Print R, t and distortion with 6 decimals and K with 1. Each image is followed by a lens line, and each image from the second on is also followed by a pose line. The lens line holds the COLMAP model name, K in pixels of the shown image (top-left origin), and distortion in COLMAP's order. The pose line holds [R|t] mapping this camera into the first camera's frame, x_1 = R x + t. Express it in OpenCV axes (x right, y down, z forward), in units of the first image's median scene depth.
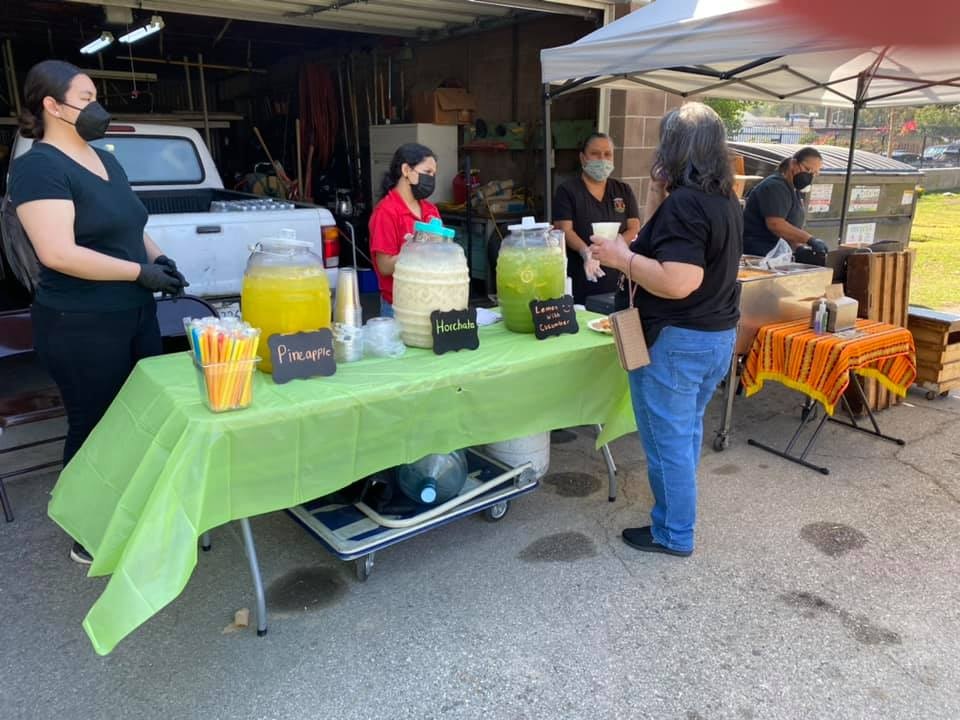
lens RADIAL K [[719.0, 0, 485.4], [0, 719.0, 357.0], [0, 0, 1]] dist [0.013778, -0.019007]
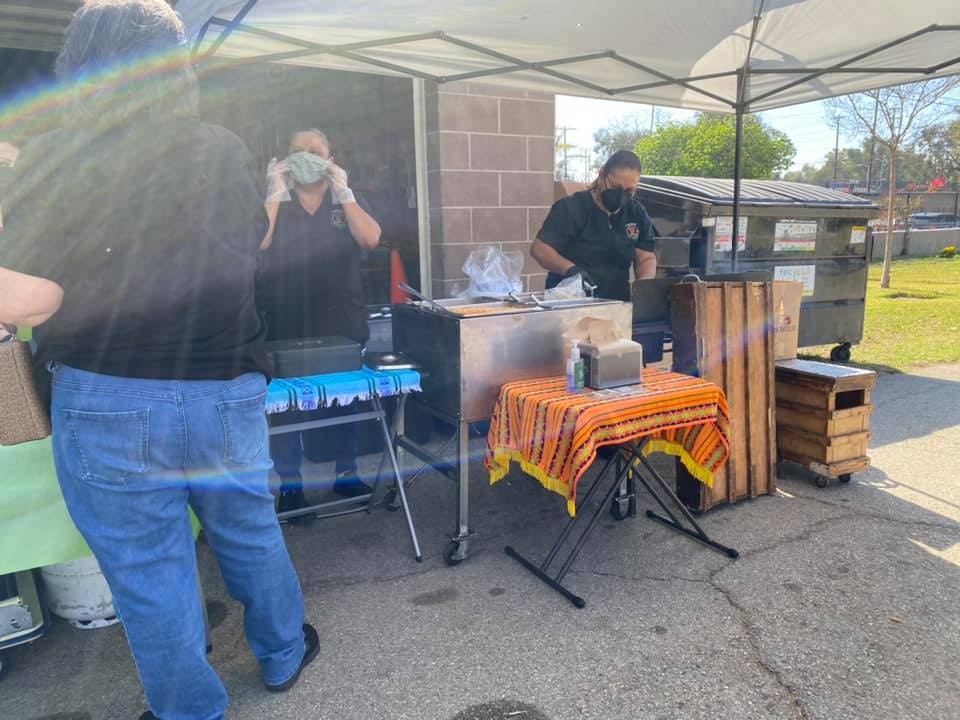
lens RADIAL K [[719.0, 0, 476.0], [0, 719.0, 364.1], [0, 0, 1]] dist [0.013778, -0.019007]
pose [[0.996856, -0.010171, -0.078579, 0.341008], [0.002663, 0.995467, -0.095067, 0.005000], [0.079190, 0.094559, 0.992365, 0.257767]]
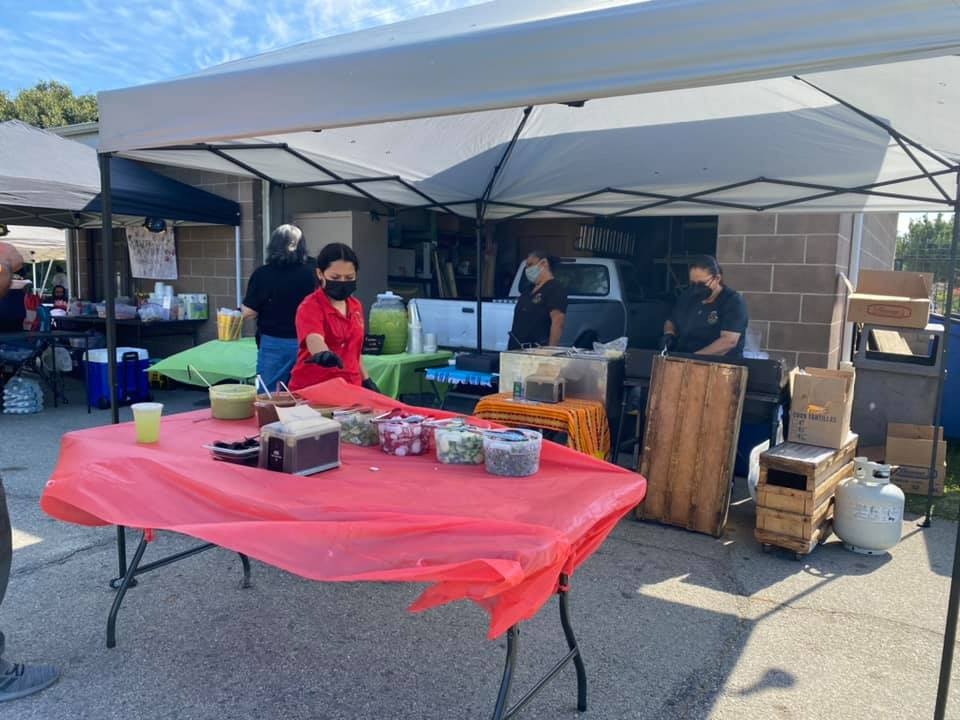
lens RADIAL K [[719.0, 0, 480.0], [0, 719.0, 362.8], [0, 0, 1]] dist [0.013778, -0.019007]
pose [[0.395522, 0.109916, -0.911856, 1.226837], [-0.281499, 0.959540, -0.006437, -0.050353], [0.874254, 0.259233, 0.410460, 0.339690]]
